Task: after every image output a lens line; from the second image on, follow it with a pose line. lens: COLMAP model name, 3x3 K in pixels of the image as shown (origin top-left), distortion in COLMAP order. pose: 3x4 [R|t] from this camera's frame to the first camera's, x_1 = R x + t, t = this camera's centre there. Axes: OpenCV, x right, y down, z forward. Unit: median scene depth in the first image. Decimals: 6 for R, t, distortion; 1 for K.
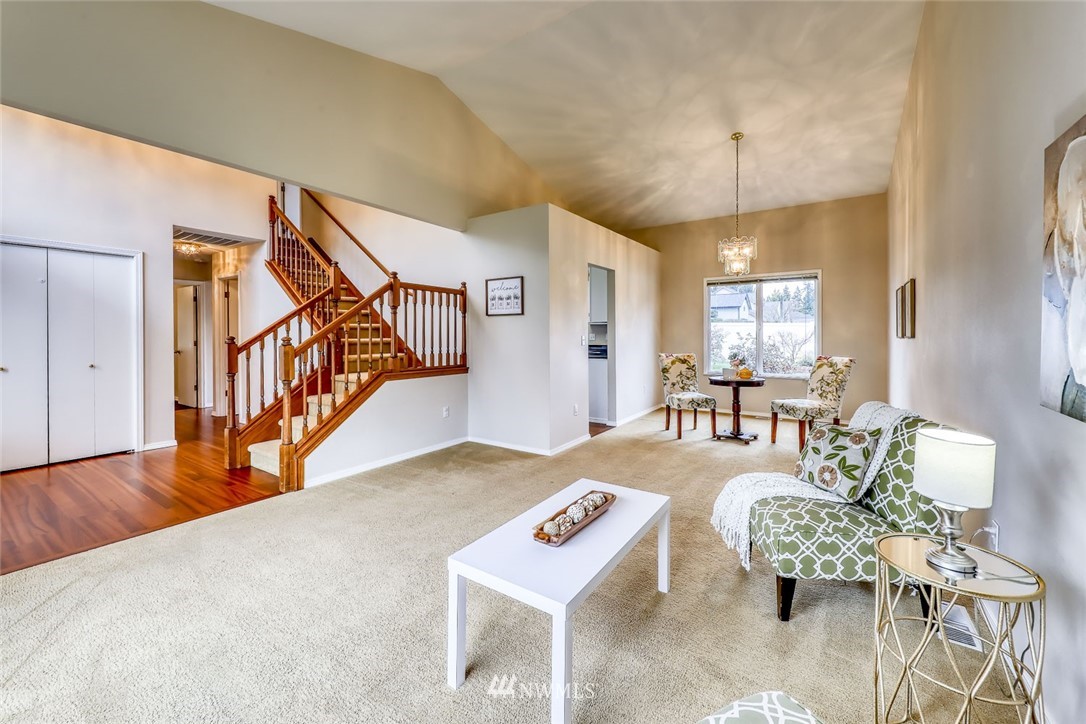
lens RADIAL K [[421.1, 0, 528.3], [0, 421.1, 338.5], [0, 0, 1]] dist [0.010709, -0.002208]
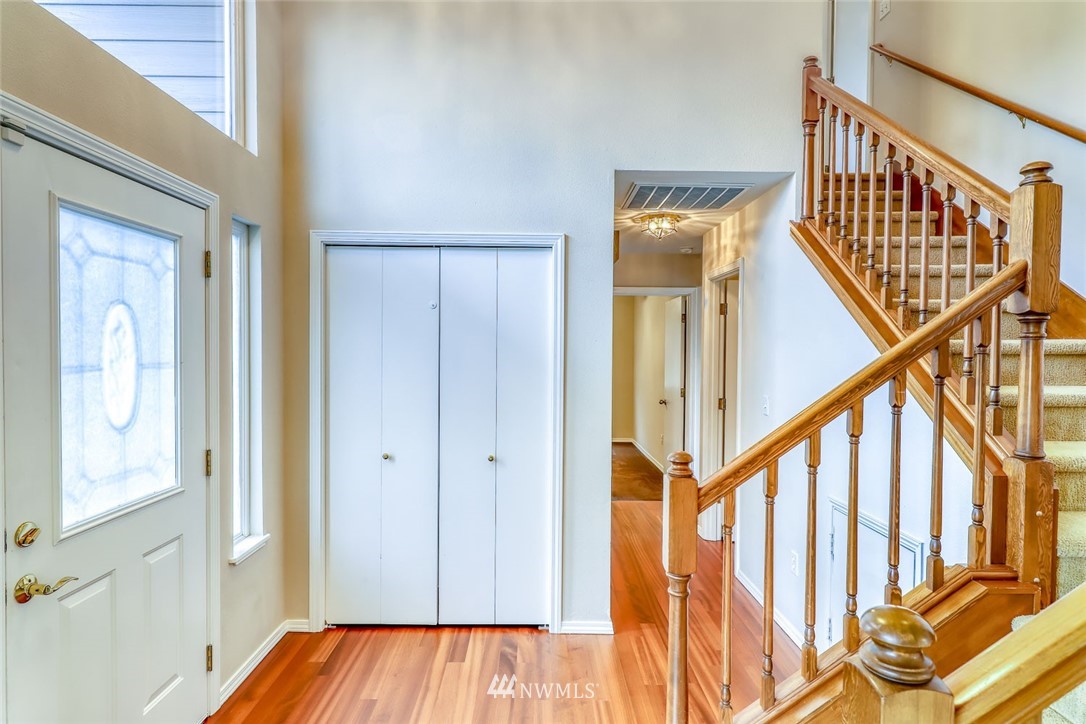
lens RADIAL K [[620.7, 0, 541.0], [0, 620.7, 363.0], [0, 0, 1]] dist [-0.006255, 0.002400]
pose [[0.587080, 0.022893, -0.809205, -0.280157], [-0.019628, 0.999709, 0.014042, -0.053449], [0.809291, 0.007640, 0.587359, 0.459562]]
